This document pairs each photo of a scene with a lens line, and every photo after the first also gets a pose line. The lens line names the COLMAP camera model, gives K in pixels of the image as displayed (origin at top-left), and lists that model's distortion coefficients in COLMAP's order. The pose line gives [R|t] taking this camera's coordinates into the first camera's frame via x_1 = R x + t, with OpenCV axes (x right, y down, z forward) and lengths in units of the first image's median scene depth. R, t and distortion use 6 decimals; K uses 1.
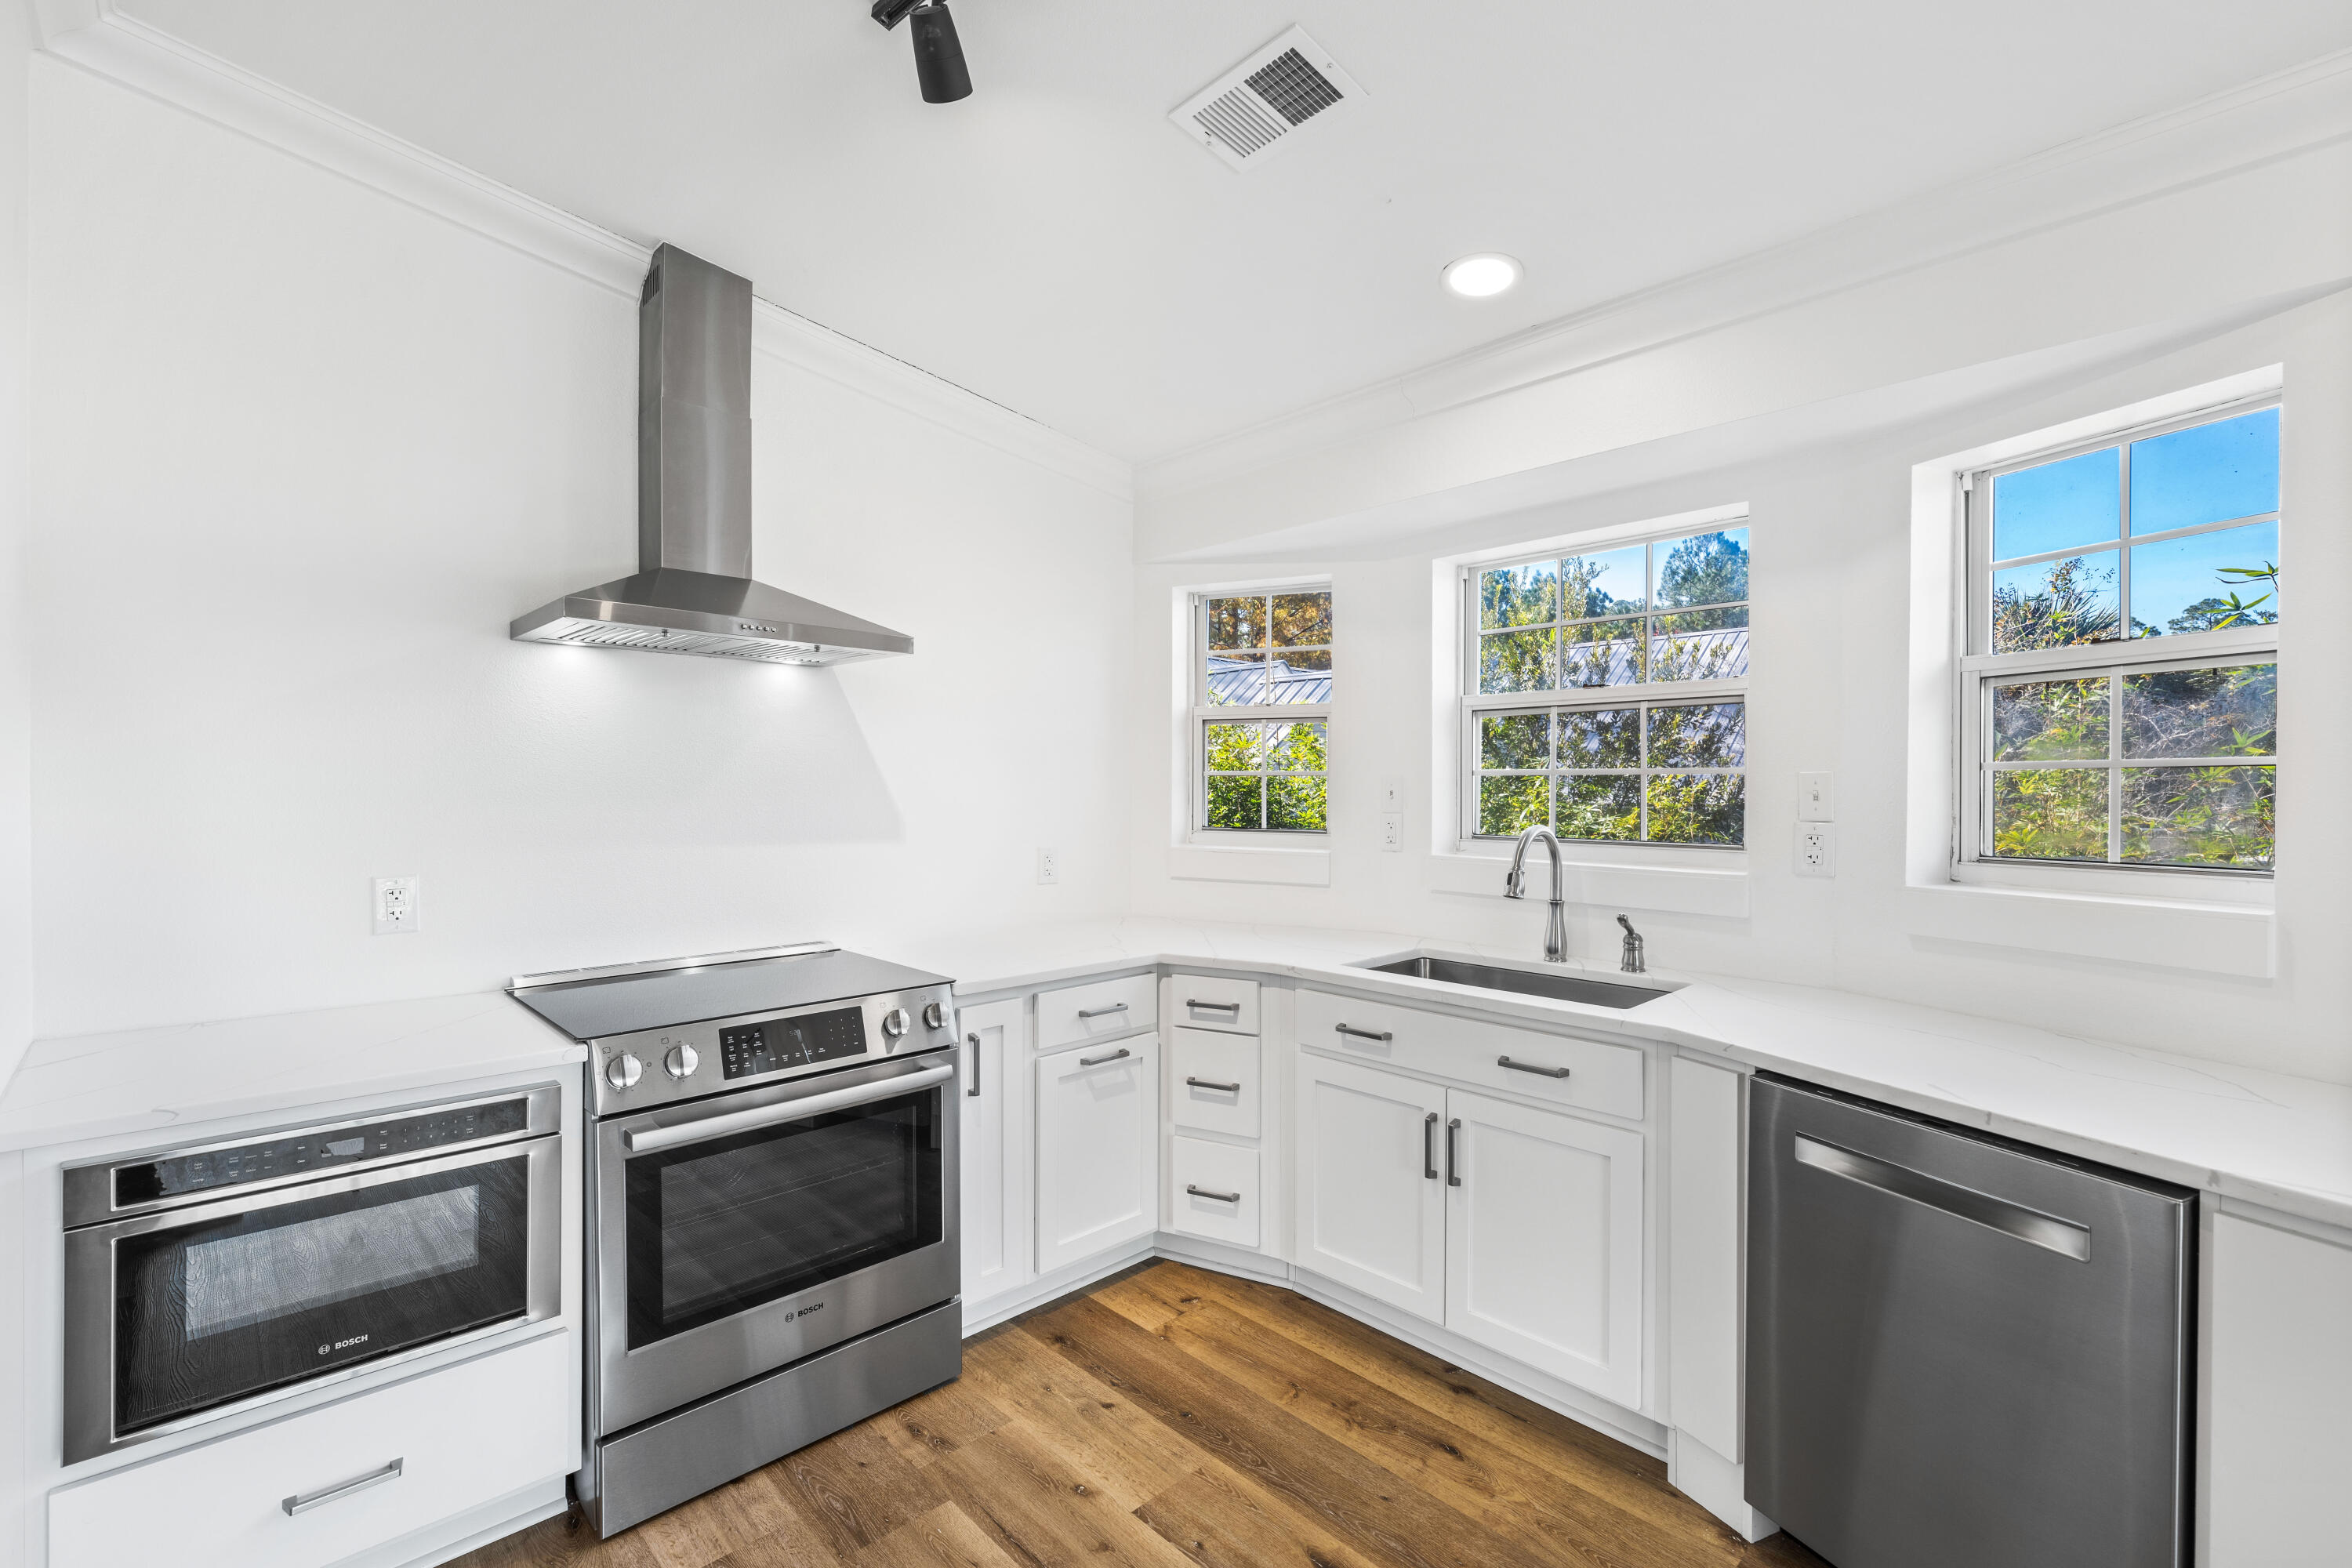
lens RADIAL K [[1008.2, 0, 1176.0], [0, 1008.2, 784.0], [0, 0, 1]] dist [-0.001081, -0.000304]
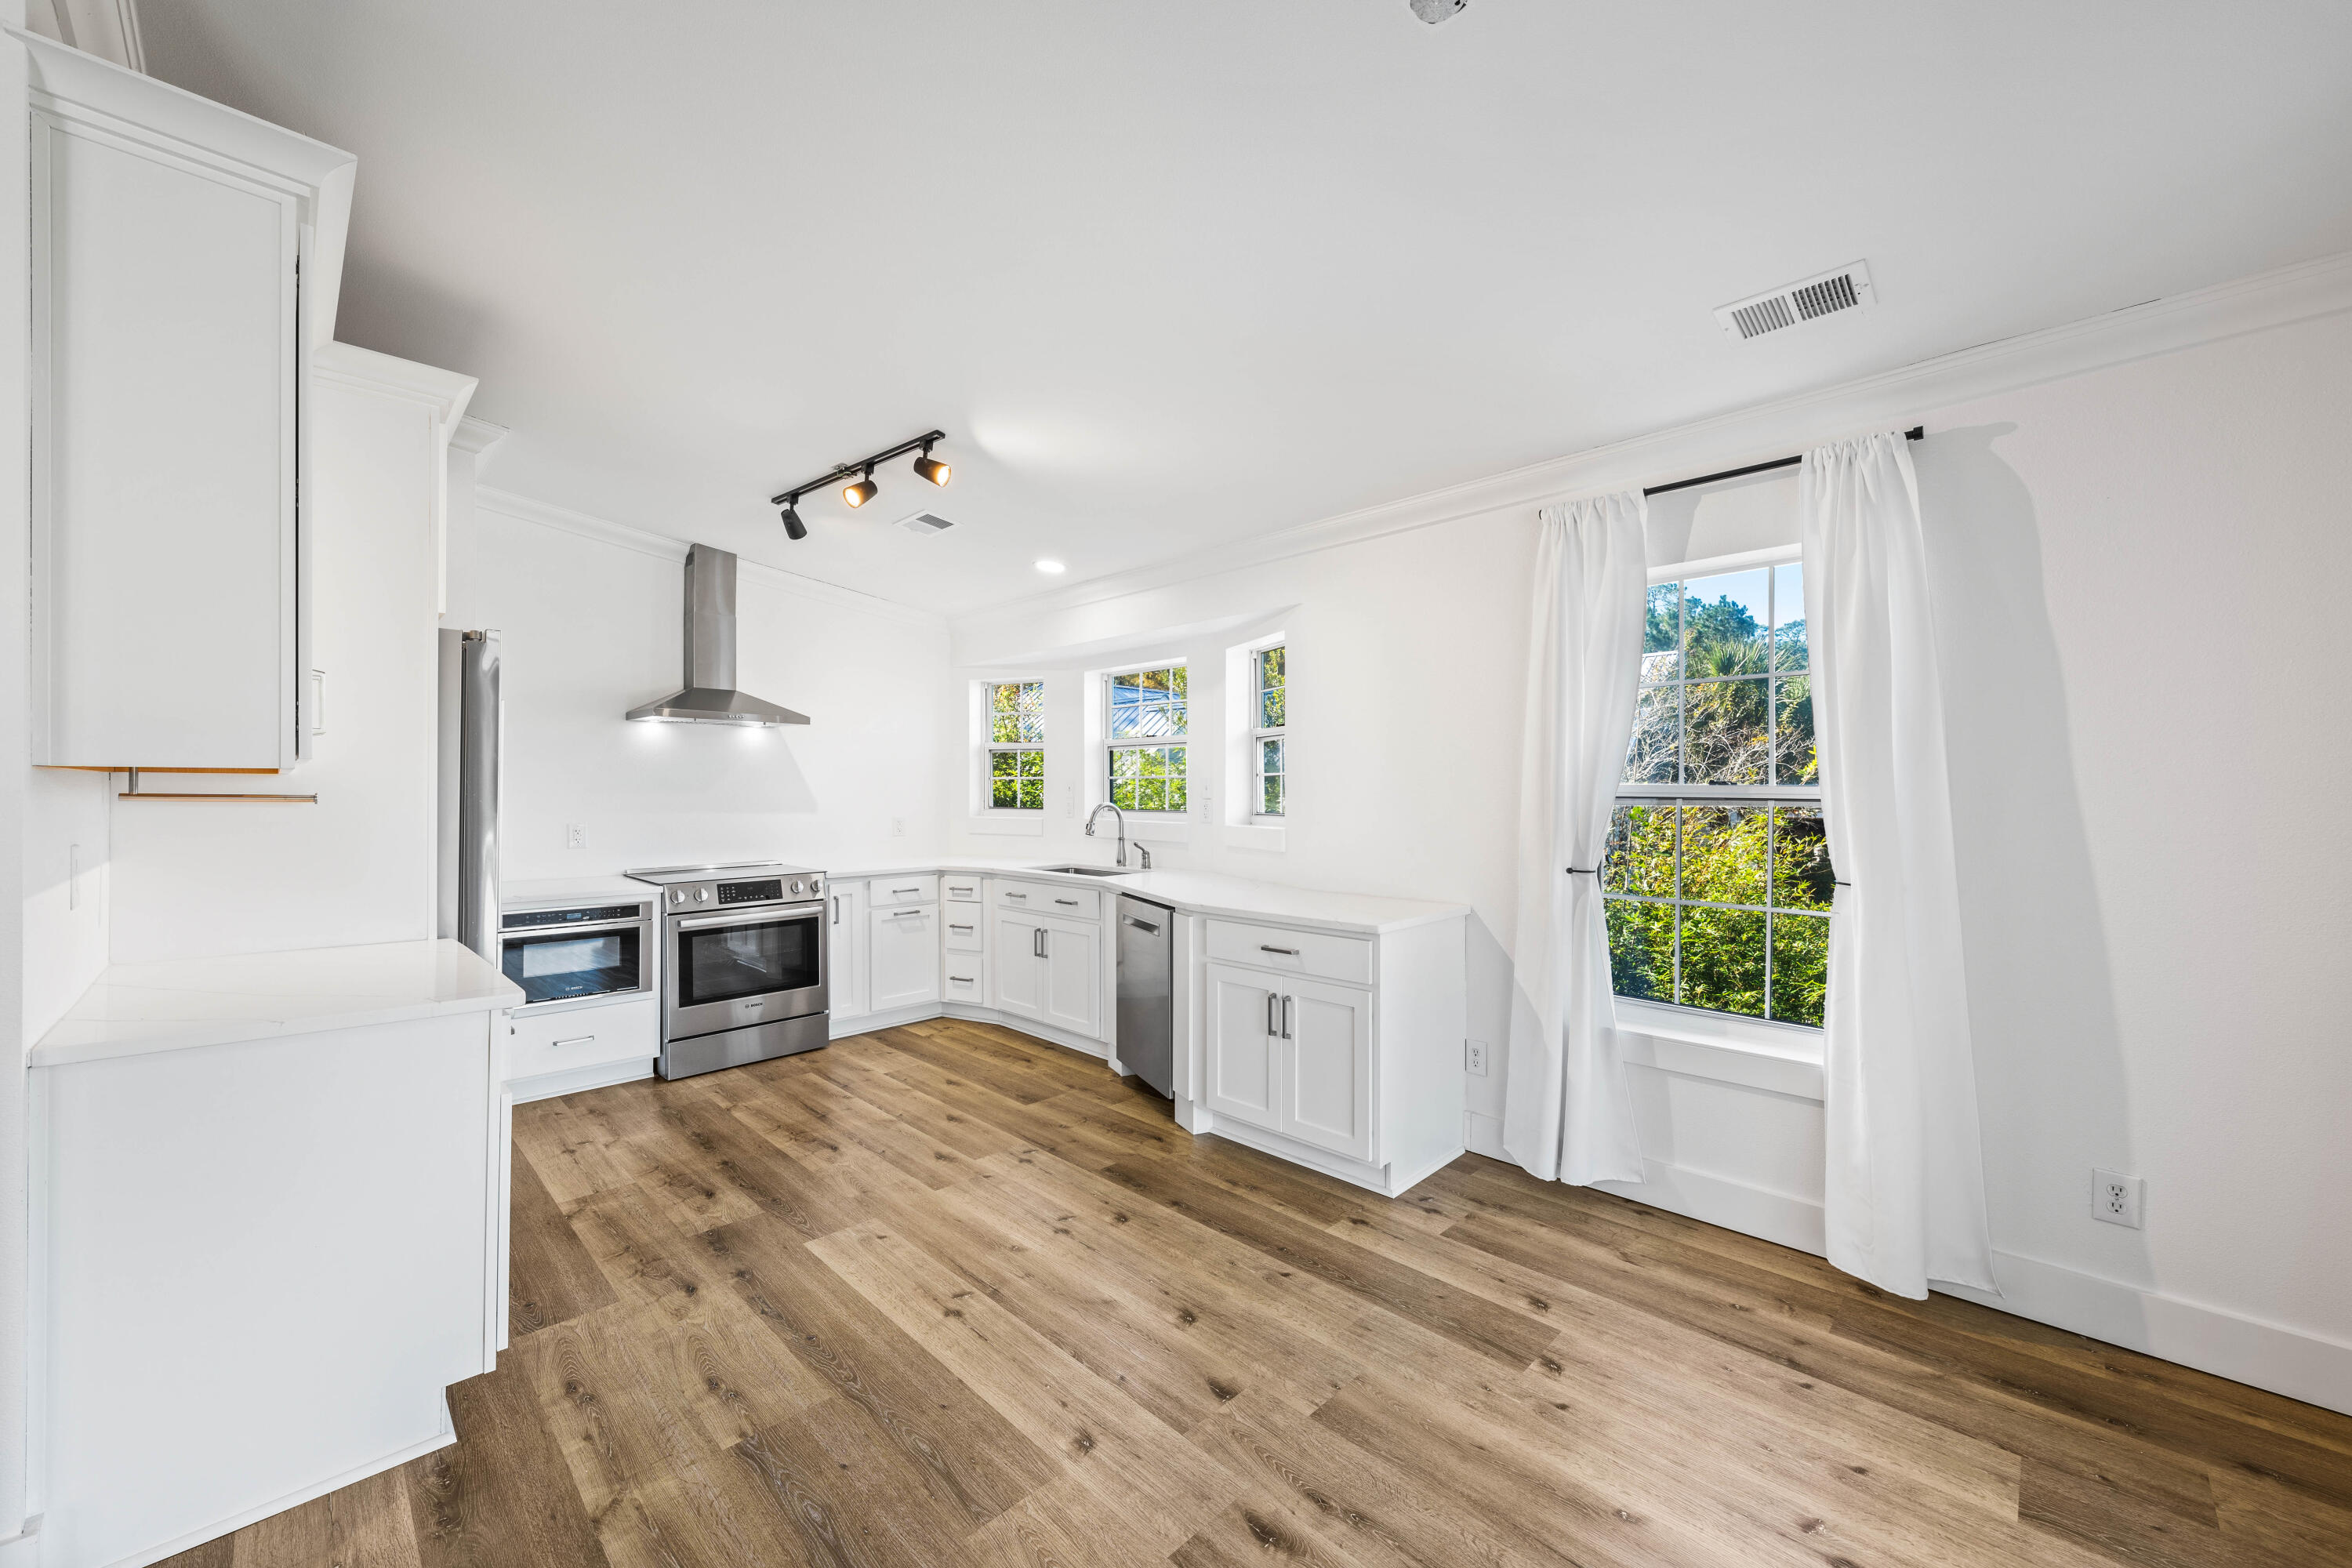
lens RADIAL K [[856.5, 0, 1175.3], [0, 856.5, 778.8], [0, 0, 1]] dist [-0.000250, 0.000072]
pose [[0.999413, -0.001875, 0.034213, 0.492940], [0.002148, 0.999966, -0.007933, 0.005894], [-0.034197, 0.008001, 0.999383, -0.937515]]
